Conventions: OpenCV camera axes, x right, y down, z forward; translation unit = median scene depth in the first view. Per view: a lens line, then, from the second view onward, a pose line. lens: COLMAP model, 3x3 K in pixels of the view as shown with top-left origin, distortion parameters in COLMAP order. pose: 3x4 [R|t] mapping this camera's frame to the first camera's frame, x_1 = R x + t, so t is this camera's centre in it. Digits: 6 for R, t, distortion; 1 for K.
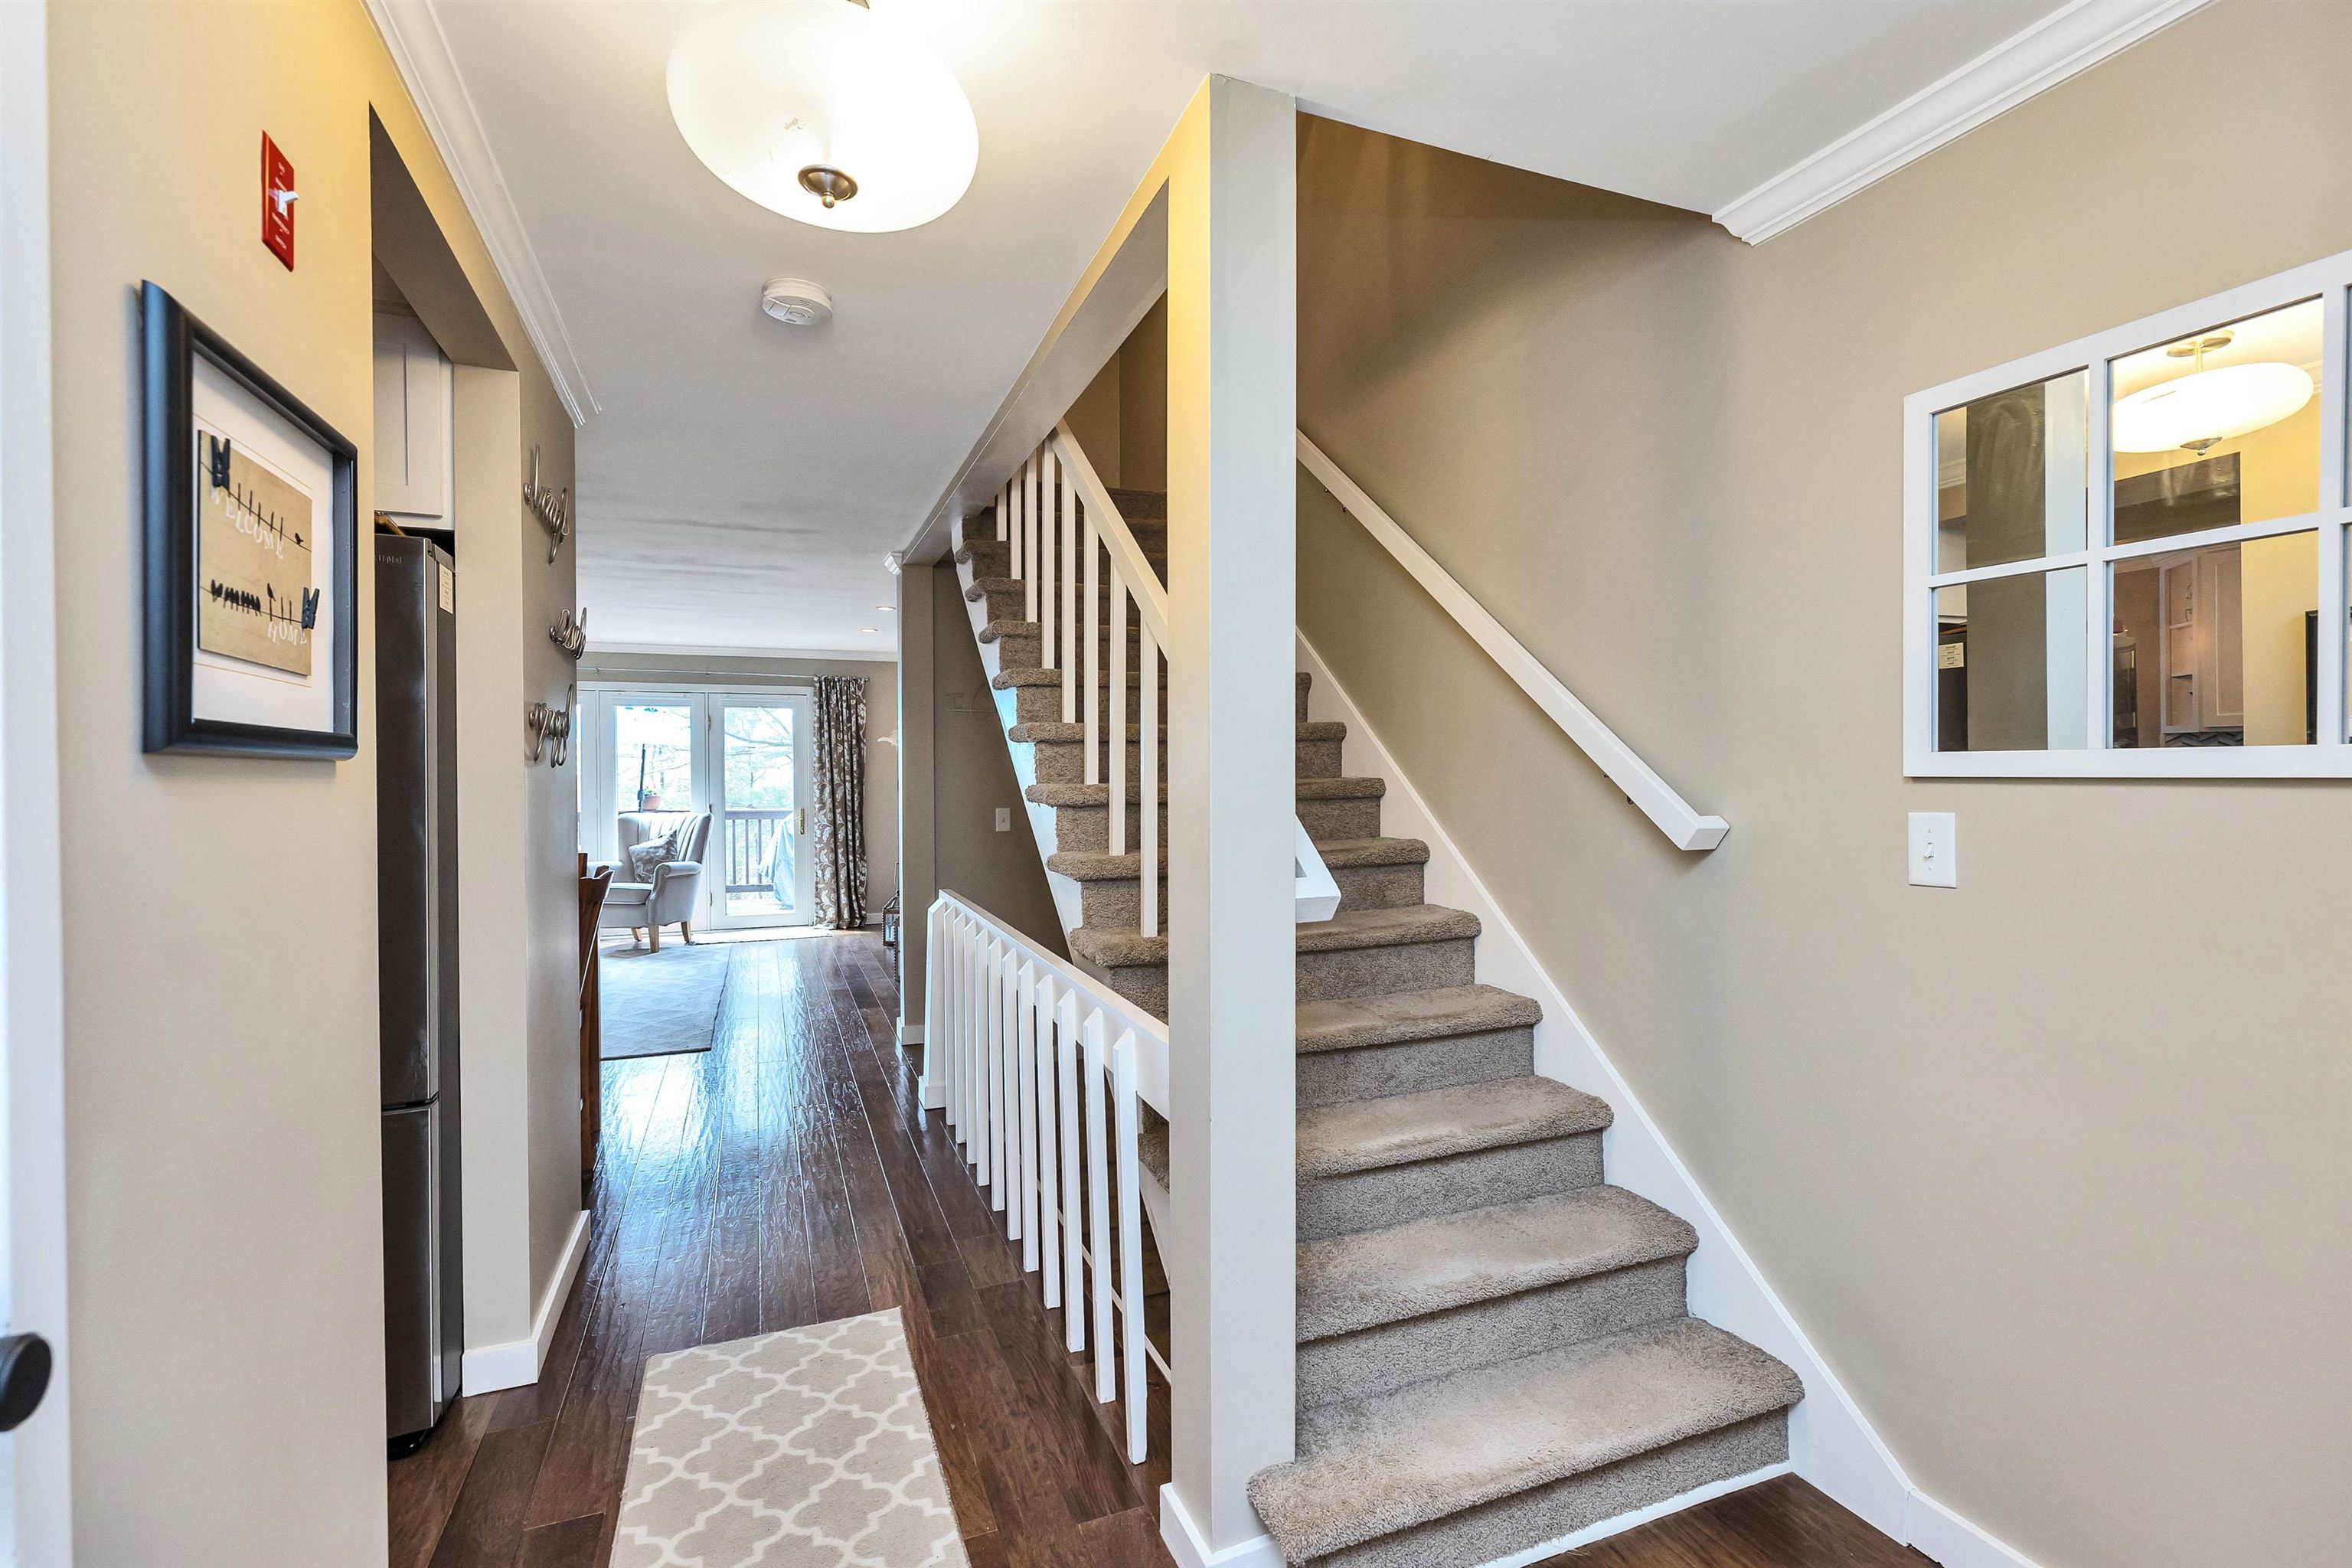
lens RADIAL K [[1052.8, 0, 1180.9], [0, 1052.8, 783.8], [0, 0, 1]] dist [-0.000169, -0.000178]
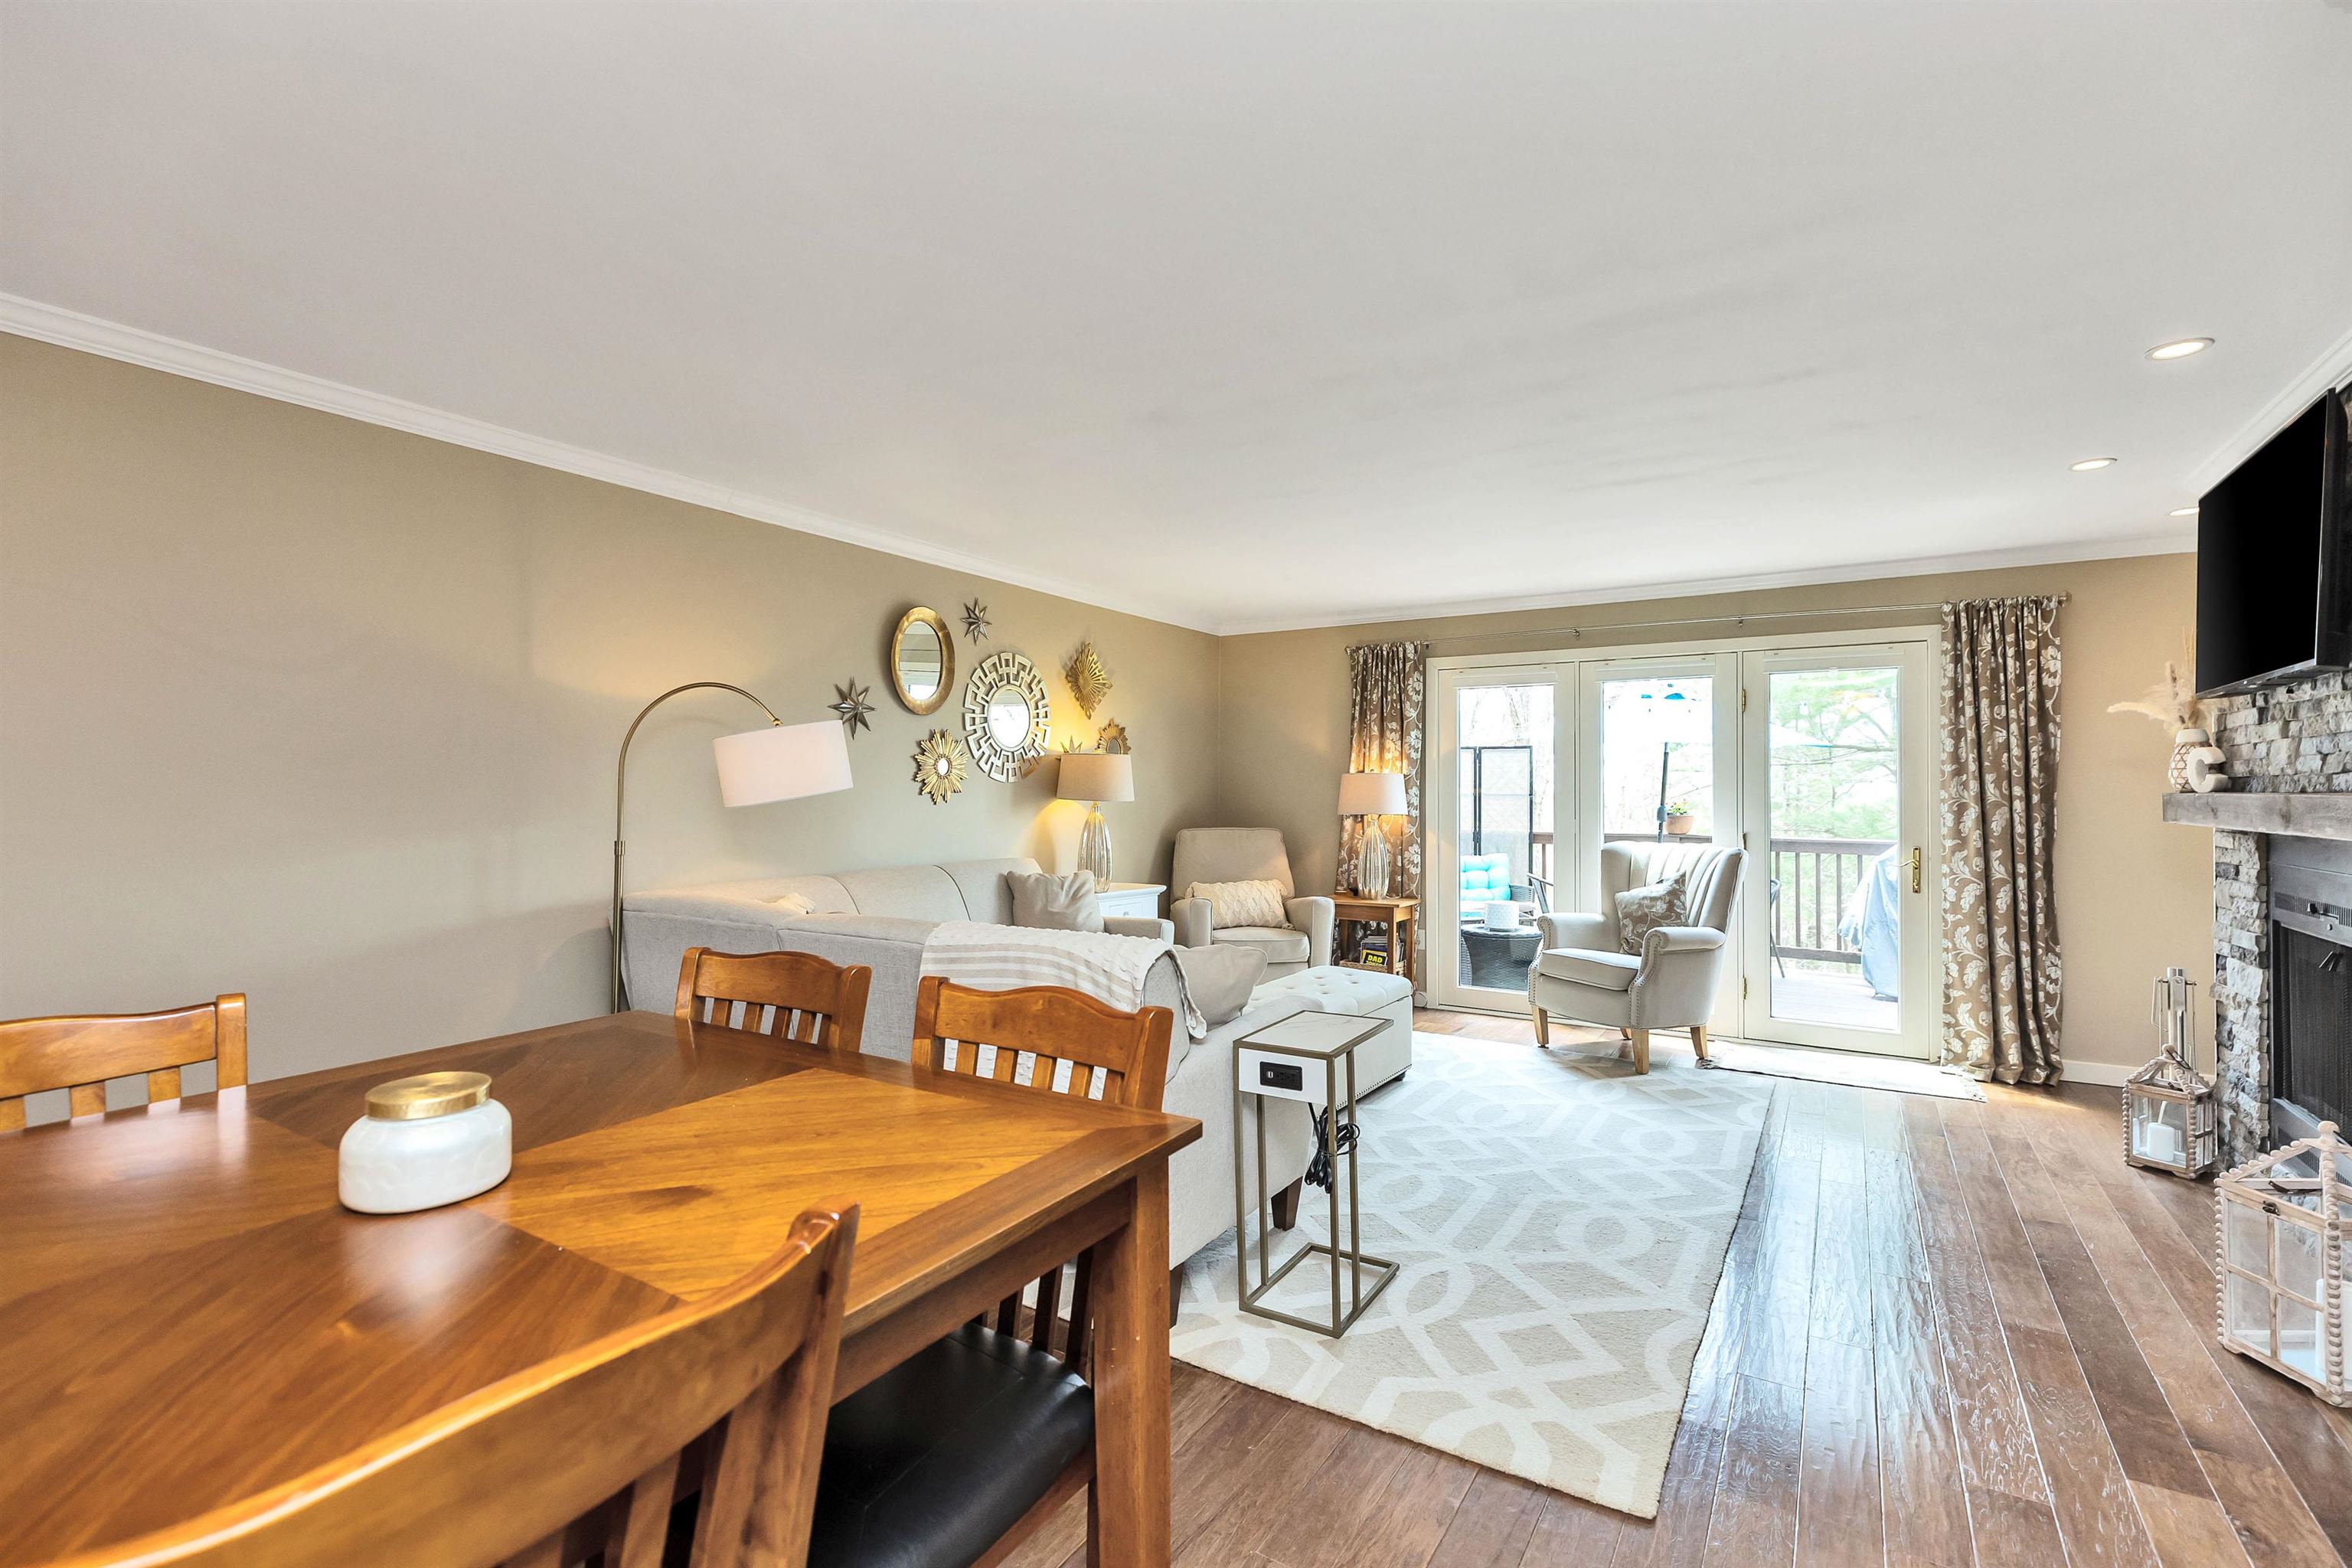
lens RADIAL K [[1052.8, 0, 1185.2], [0, 1052.8, 778.7], [0, 0, 1]] dist [-0.000169, -0.000178]
pose [[0.585264, -0.001222, -0.810842, -0.137729], [-0.011966, 0.999877, -0.010144, -0.001721], [0.810754, 0.015639, 0.585178, 0.368569]]
